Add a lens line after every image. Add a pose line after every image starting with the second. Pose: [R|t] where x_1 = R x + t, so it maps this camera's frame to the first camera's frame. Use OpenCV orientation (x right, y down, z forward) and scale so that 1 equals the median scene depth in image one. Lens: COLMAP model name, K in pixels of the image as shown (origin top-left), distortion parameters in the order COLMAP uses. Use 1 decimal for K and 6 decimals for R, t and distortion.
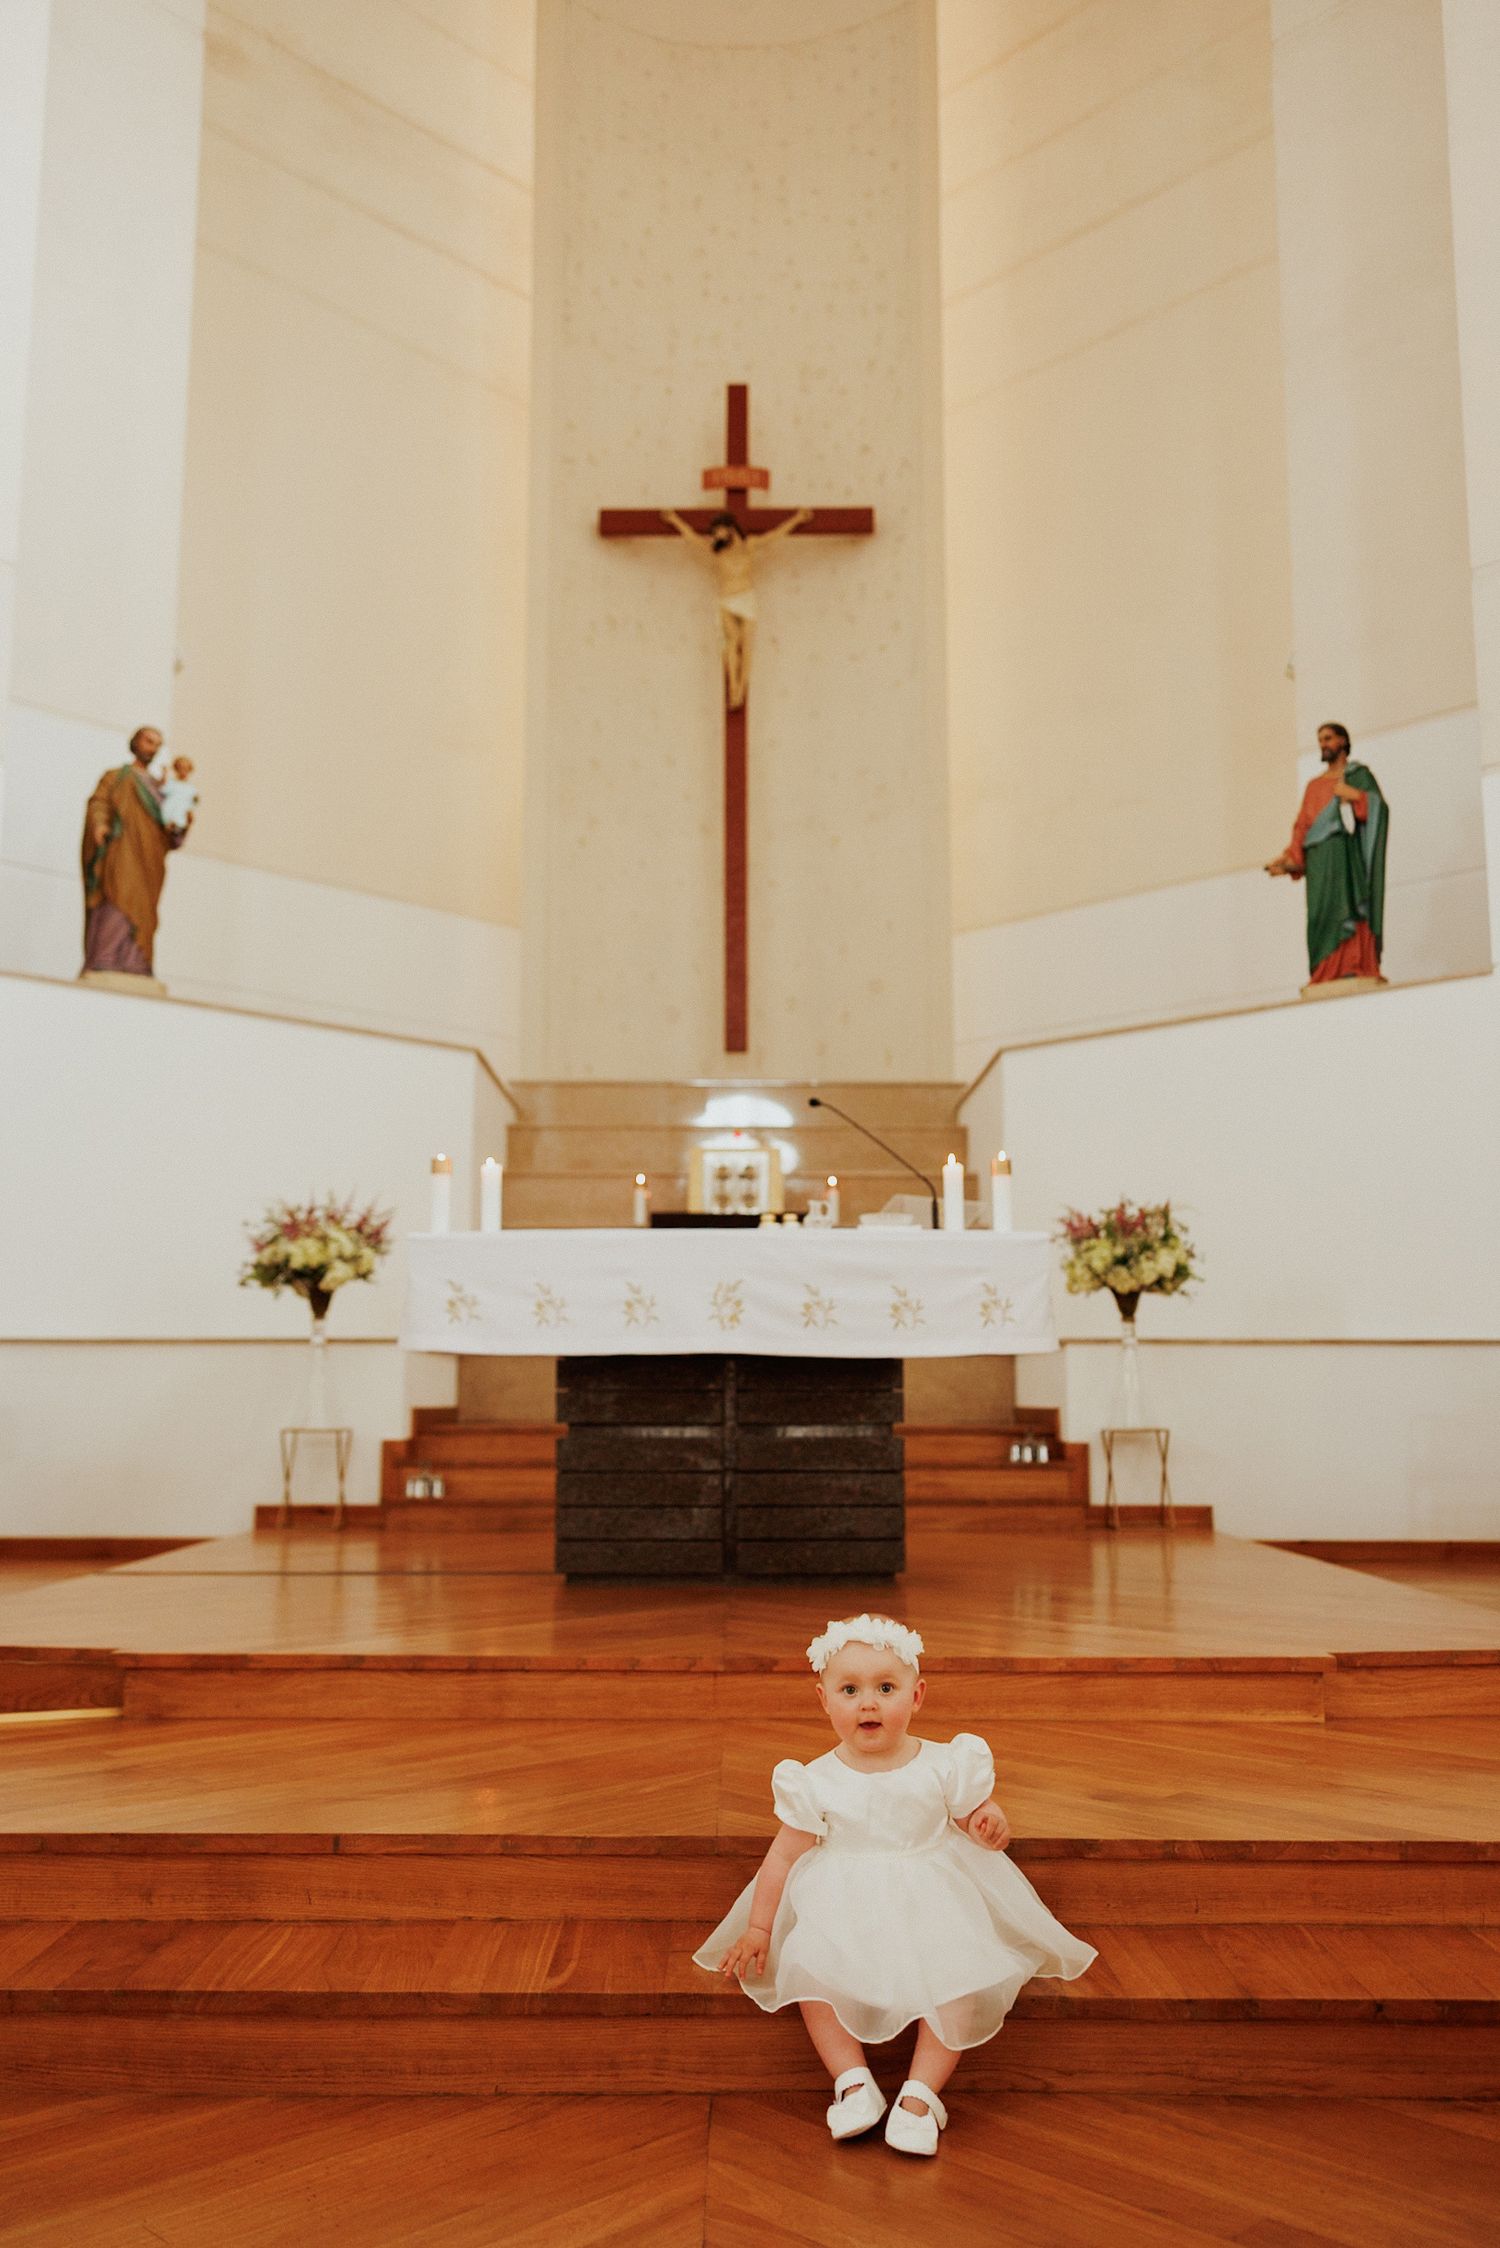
lens RADIAL K [[1760.0, 0, 750.0], [0, 1760.0, 1124.0], [0, 0, 1]] dist [-0.004871, -0.002099]
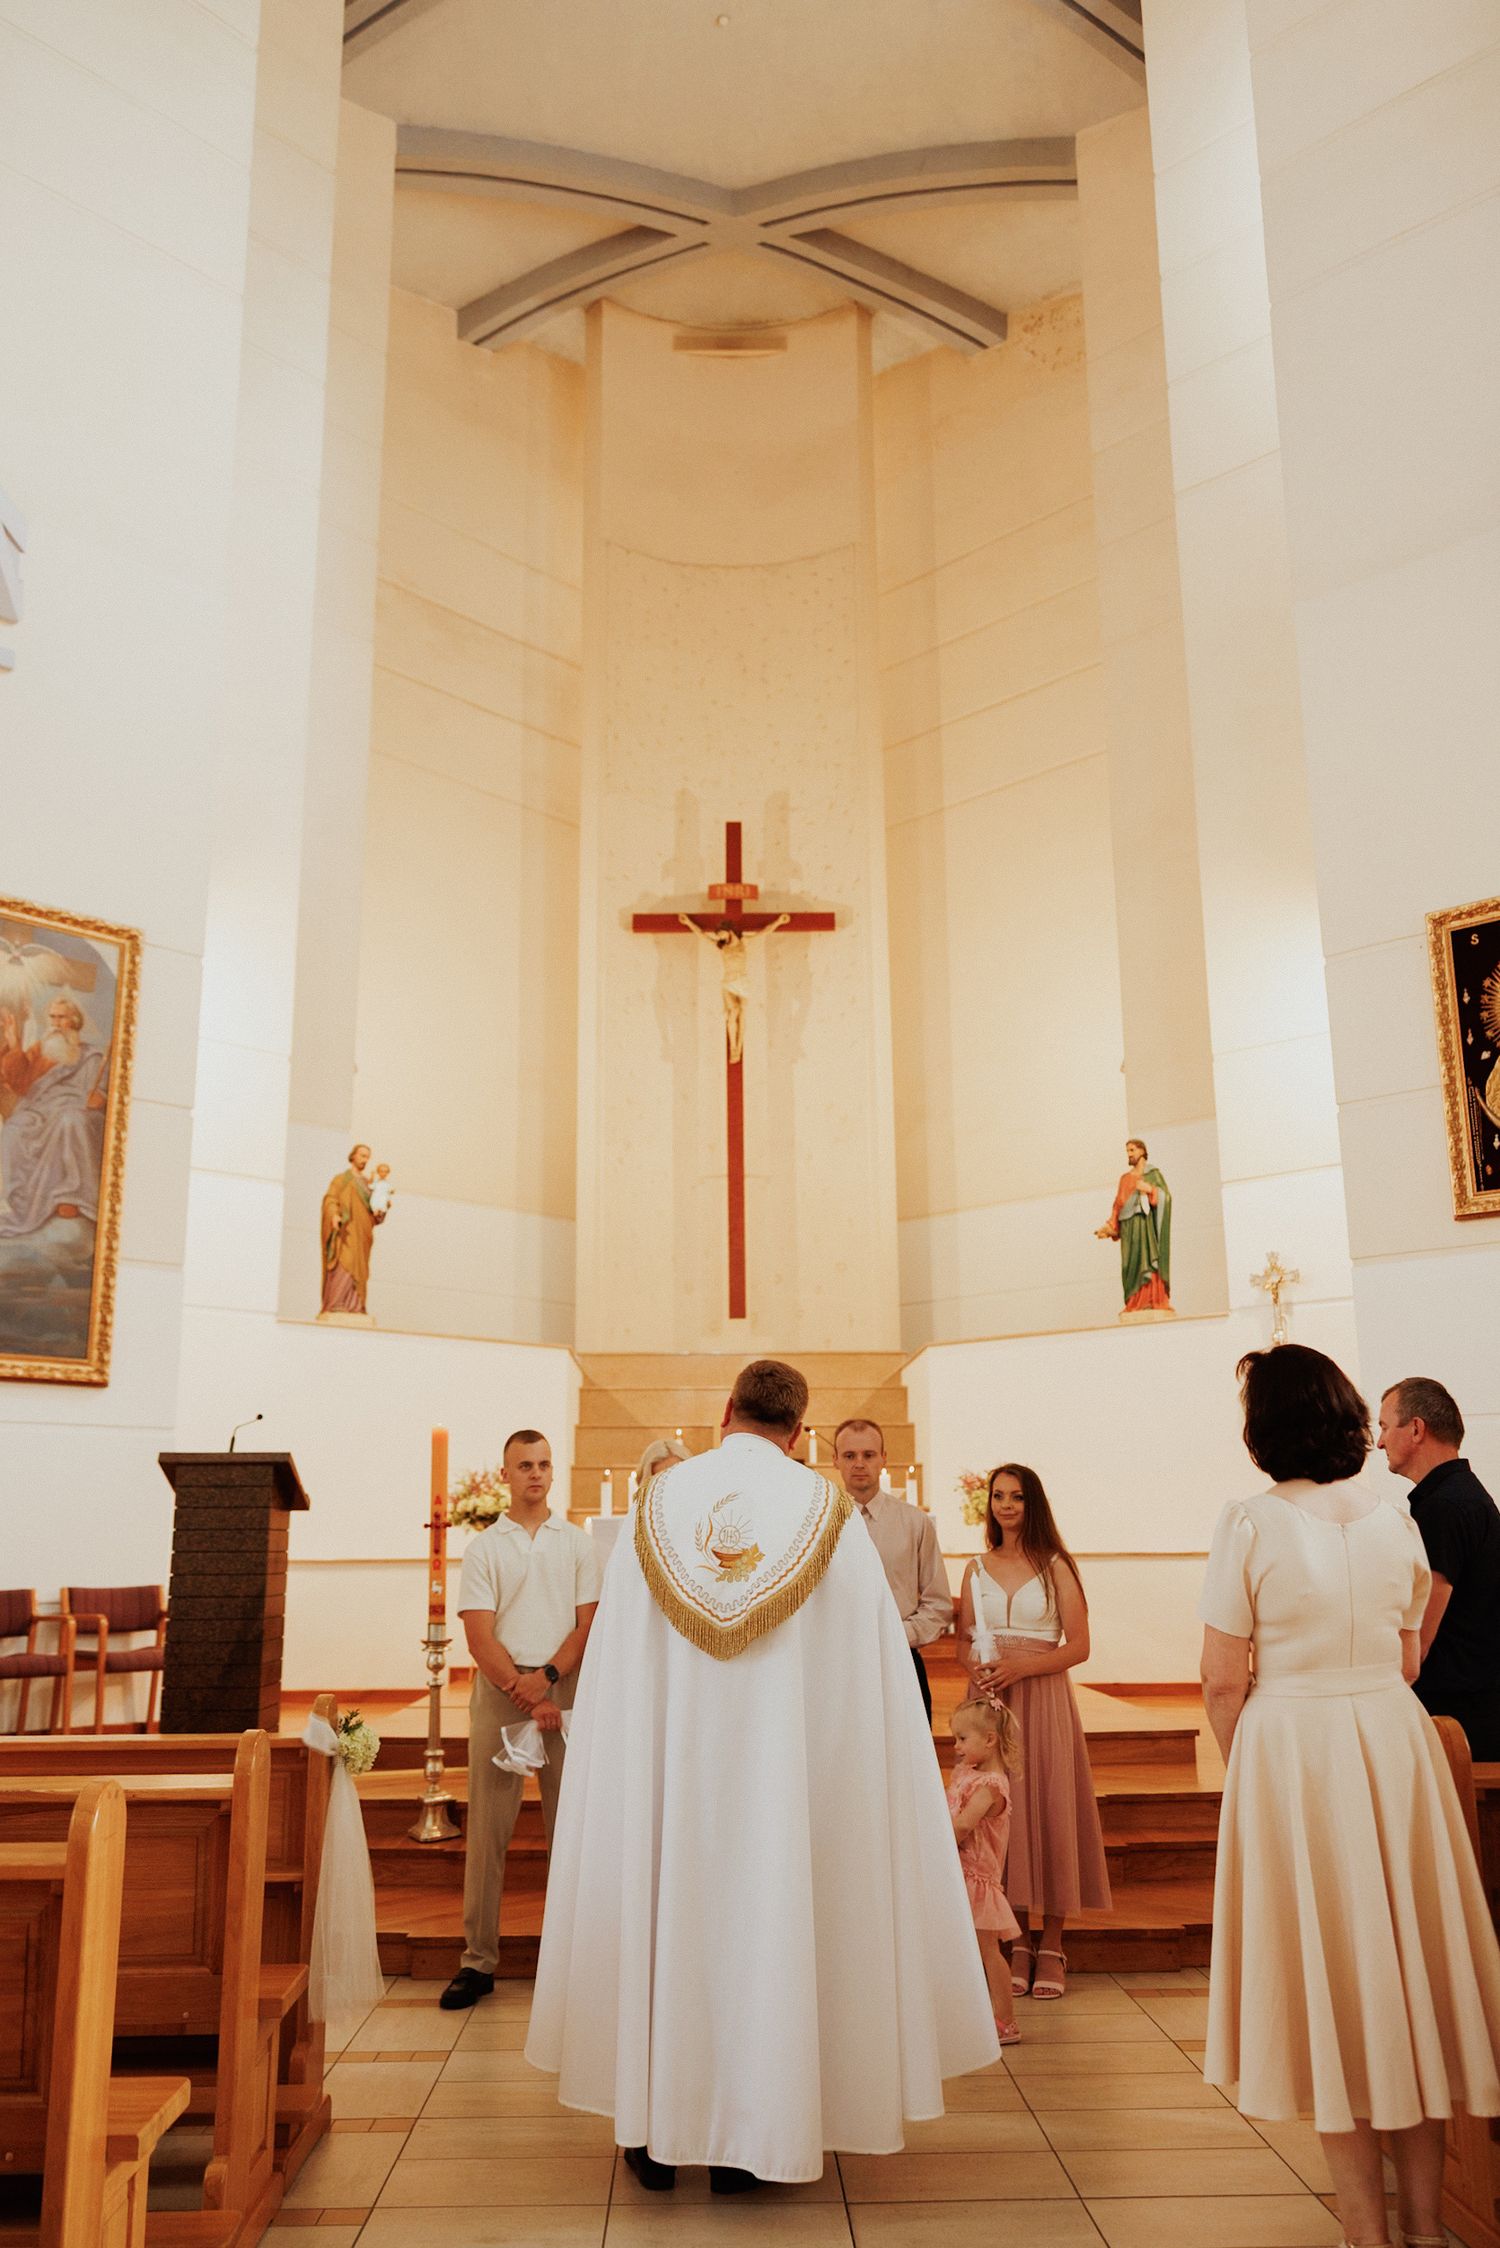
lens RADIAL K [[1798.4, 0, 750.0], [0, 1798.4, 1124.0], [0, 0, 1]] dist [0.084396, -0.000100]
pose [[0.999720, -0.006146, 0.022842, -0.042010], [0.007901, 0.996959, -0.077529, -0.120599], [-0.022296, 0.077688, 0.996728, -0.563990]]
